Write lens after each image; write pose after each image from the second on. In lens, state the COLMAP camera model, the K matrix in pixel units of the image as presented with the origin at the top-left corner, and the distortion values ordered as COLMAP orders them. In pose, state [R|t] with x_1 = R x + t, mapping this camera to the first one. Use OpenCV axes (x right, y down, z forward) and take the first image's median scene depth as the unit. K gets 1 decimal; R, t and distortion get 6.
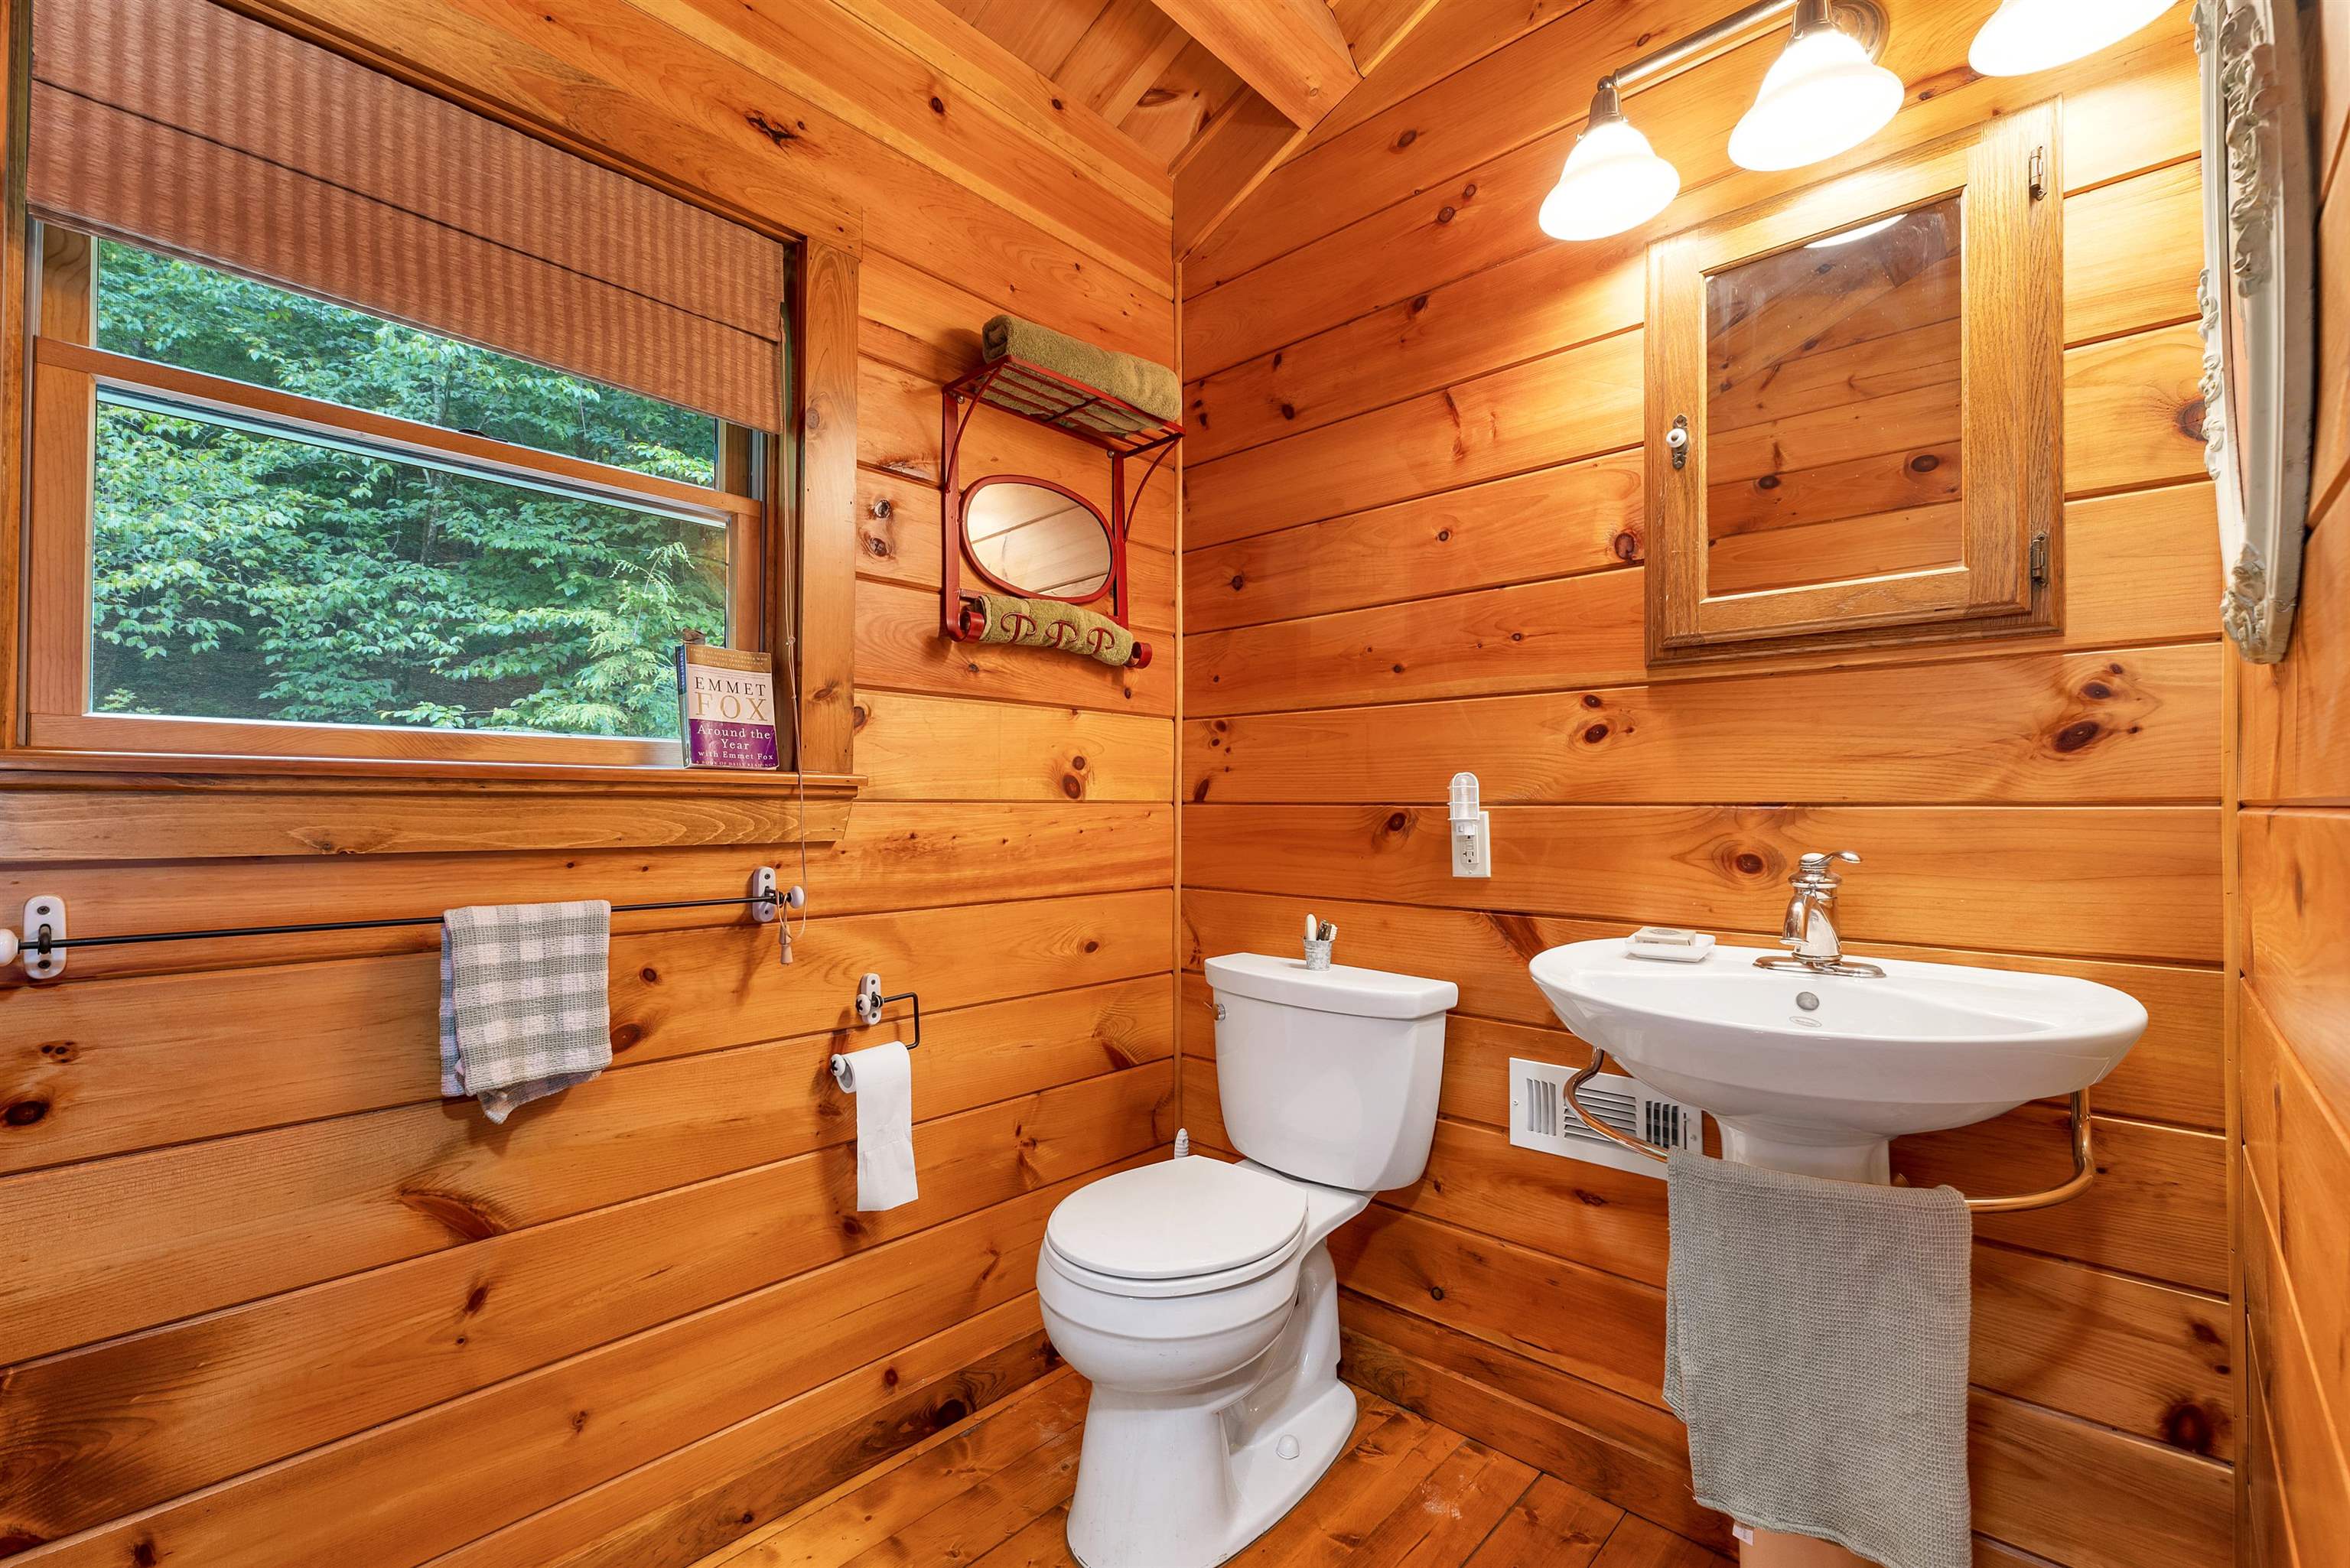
lens RADIAL K [[992.8, 0, 1177.0], [0, 992.8, 796.6], [0, 0, 1]] dist [0.000280, 0.000348]
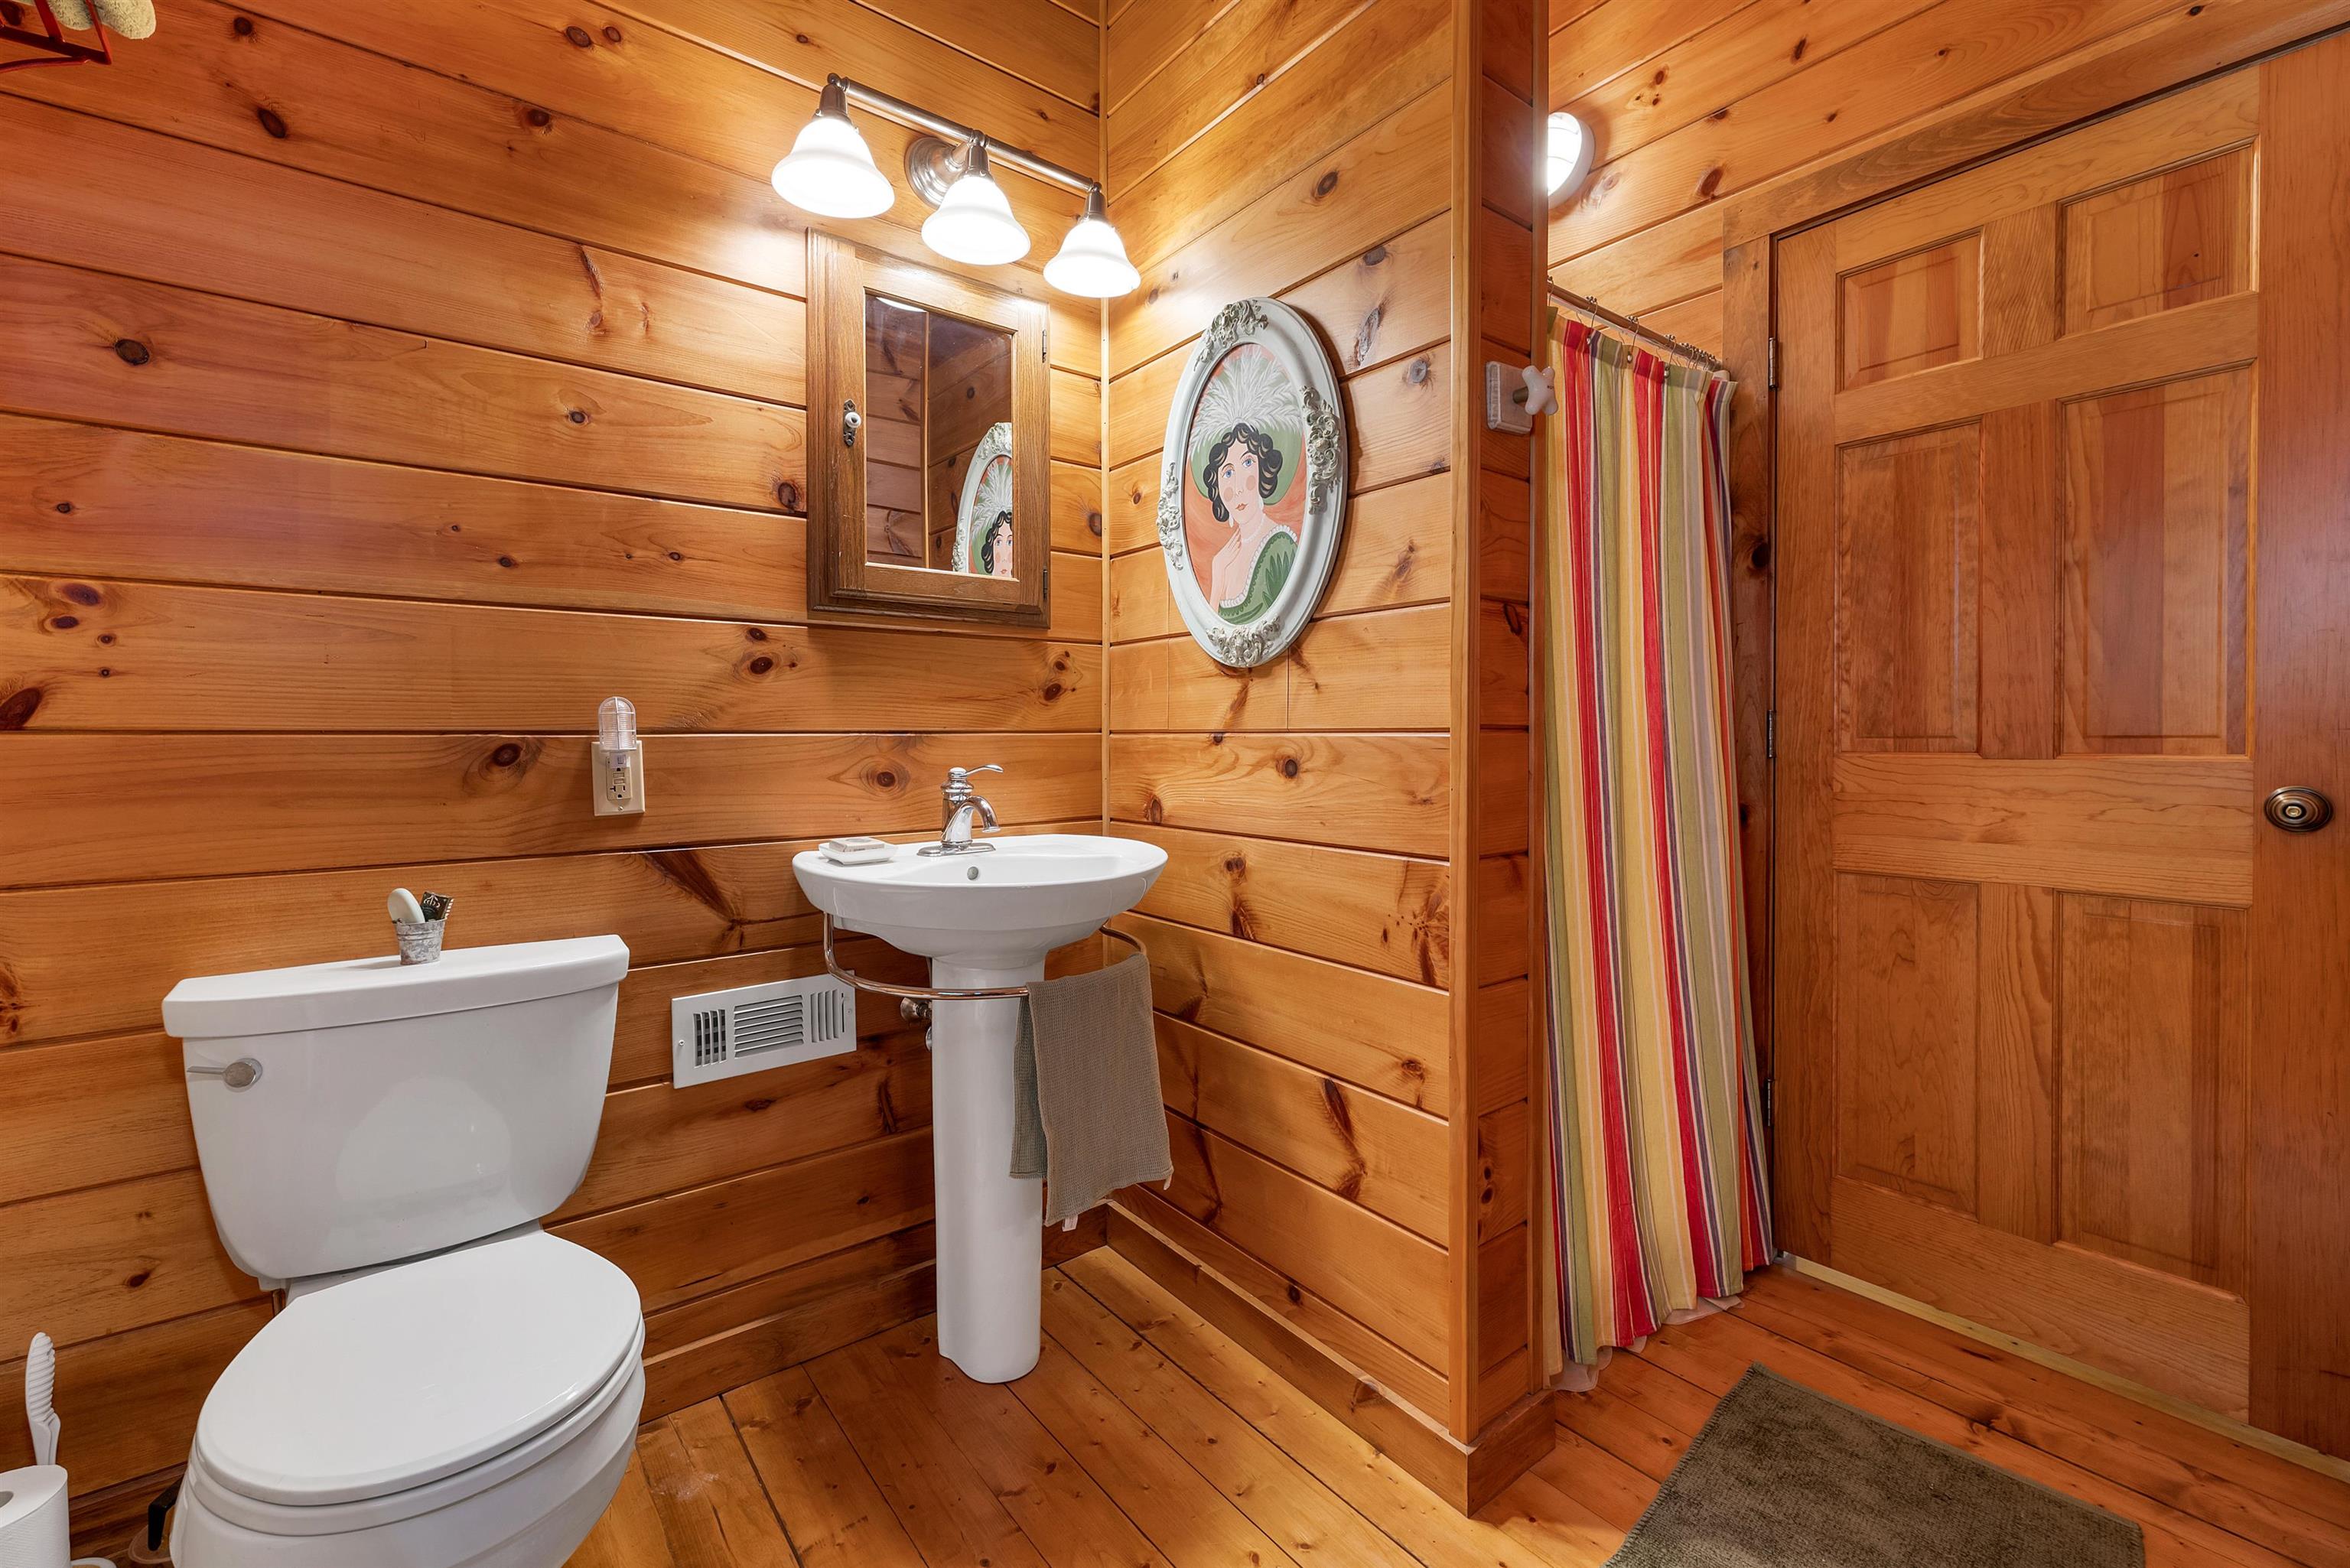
lens RADIAL K [[992.8, 0, 1177.5], [0, 992.8, 761.4], [0, 0, 1]] dist [0.000280, 0.000348]
pose [[0.155588, -0.023407, 0.987545, -0.523196], [0.000165, 0.999720, 0.023670, 0.012816], [-0.987822, -0.003519, 0.155548, 0.376849]]
